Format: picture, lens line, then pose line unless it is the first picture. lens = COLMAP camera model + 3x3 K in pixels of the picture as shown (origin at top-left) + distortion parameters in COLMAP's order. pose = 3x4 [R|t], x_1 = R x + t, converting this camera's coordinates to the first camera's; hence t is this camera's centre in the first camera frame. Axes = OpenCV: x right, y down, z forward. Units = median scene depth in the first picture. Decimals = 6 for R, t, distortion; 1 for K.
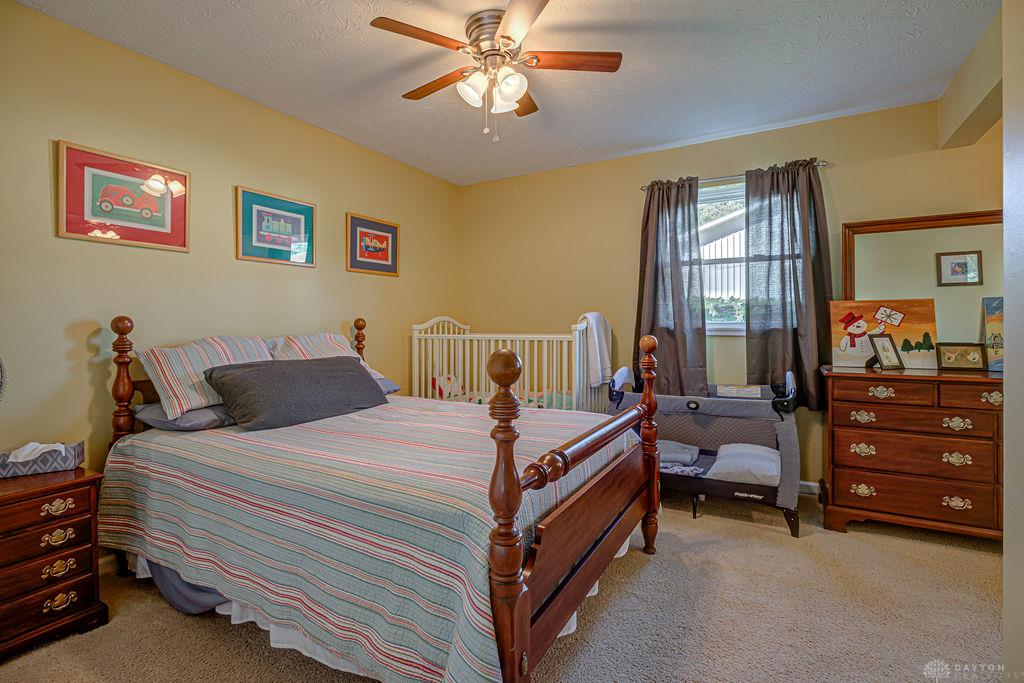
lens RADIAL K [[472.3, 0, 515.4], [0, 472.3, 327.1], [0, 0, 1]] dist [-0.004788, -0.000624]
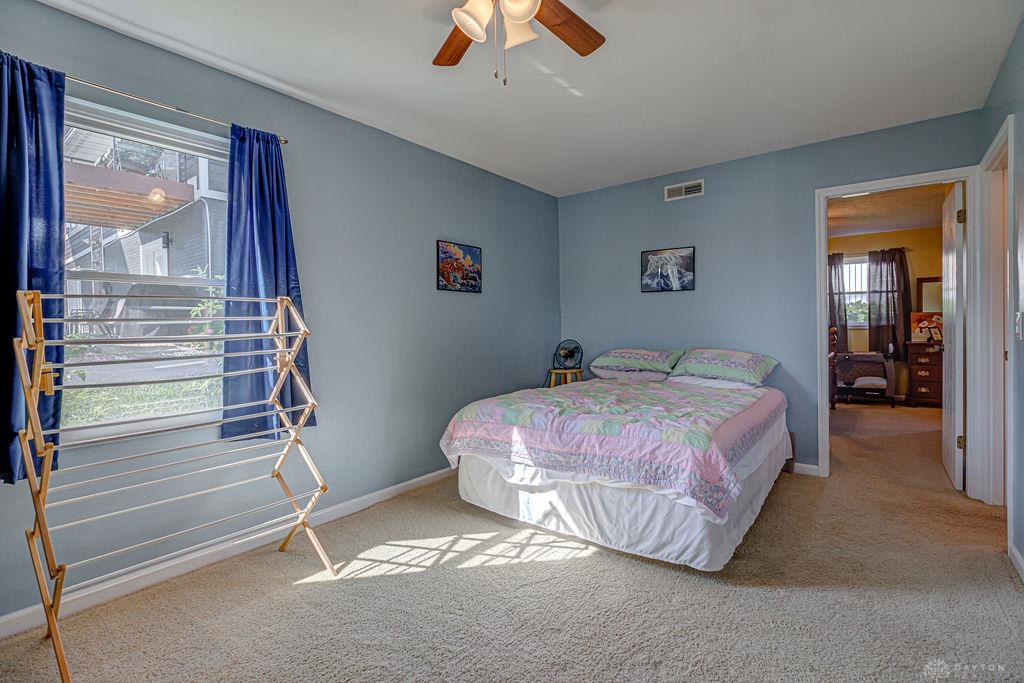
lens RADIAL K [[474.4, 0, 515.4], [0, 474.4, 327.1], [0, 0, 1]] dist [-0.016535, 0.000420]
pose [[0.988974, -0.001368, -0.148086, -0.883973], [0.001410, 0.999999, 0.000177, 0.011169], [0.148086, -0.000383, 0.988974, -1.523286]]
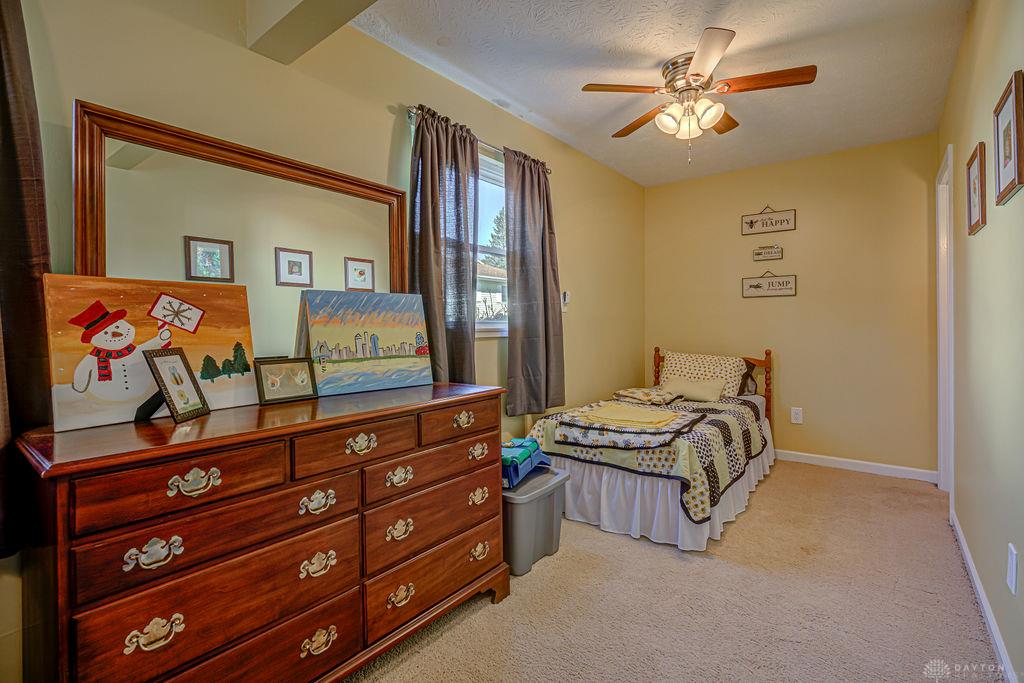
lens RADIAL K [[472.3, 0, 515.4], [0, 472.3, 327.1], [0, 0, 1]] dist [-0.004788, -0.000624]
pose [[0.142452, 0.001502, 0.989801, 0.327982], [0.009434, 0.999951, -0.002876, -0.003015], [-0.989757, 0.009747, 0.142431, 0.547382]]
